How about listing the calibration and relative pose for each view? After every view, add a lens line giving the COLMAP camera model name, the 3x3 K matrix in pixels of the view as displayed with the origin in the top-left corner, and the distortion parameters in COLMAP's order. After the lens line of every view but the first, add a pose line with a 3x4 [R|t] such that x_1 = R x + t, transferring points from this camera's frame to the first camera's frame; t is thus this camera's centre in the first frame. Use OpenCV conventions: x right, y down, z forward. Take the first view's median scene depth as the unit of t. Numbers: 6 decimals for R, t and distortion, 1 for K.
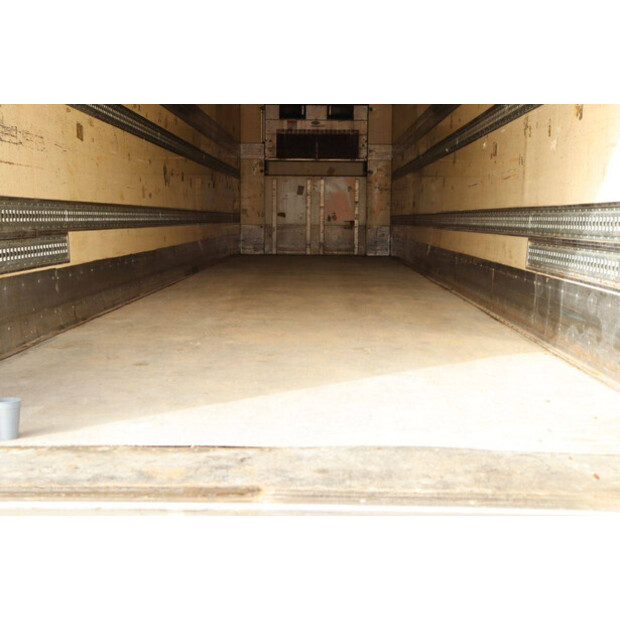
lens RADIAL K [[936.3, 0, 310.0], [0, 936.3, 310.0], [0, 0, 1]] dist [0.102555, 0.136128]
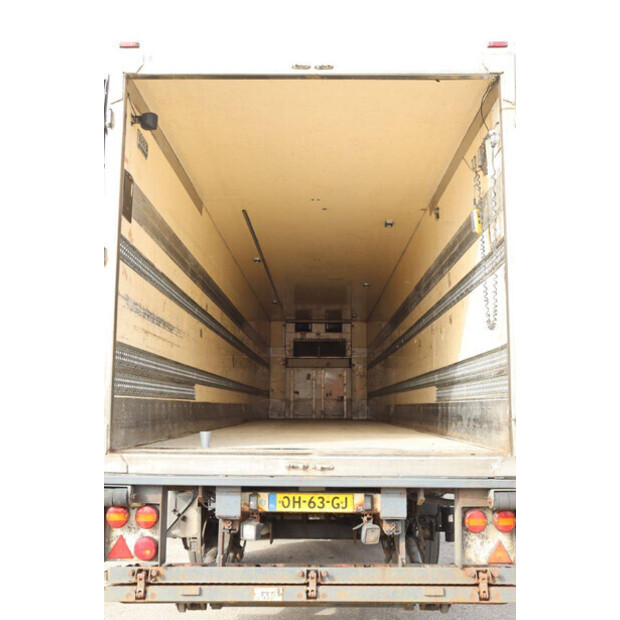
lens RADIAL K [[695.5, 0, 310.0], [0, 695.5, 310.0], [0, 0, 1]] dist [-0.089065, 0.293772]
pose [[0.999989, -0.004570, 0.000675, -0.008457], [0.004600, 0.971671, -0.236293, 0.037657], [0.000424, 0.236294, 0.971682, -0.144385]]
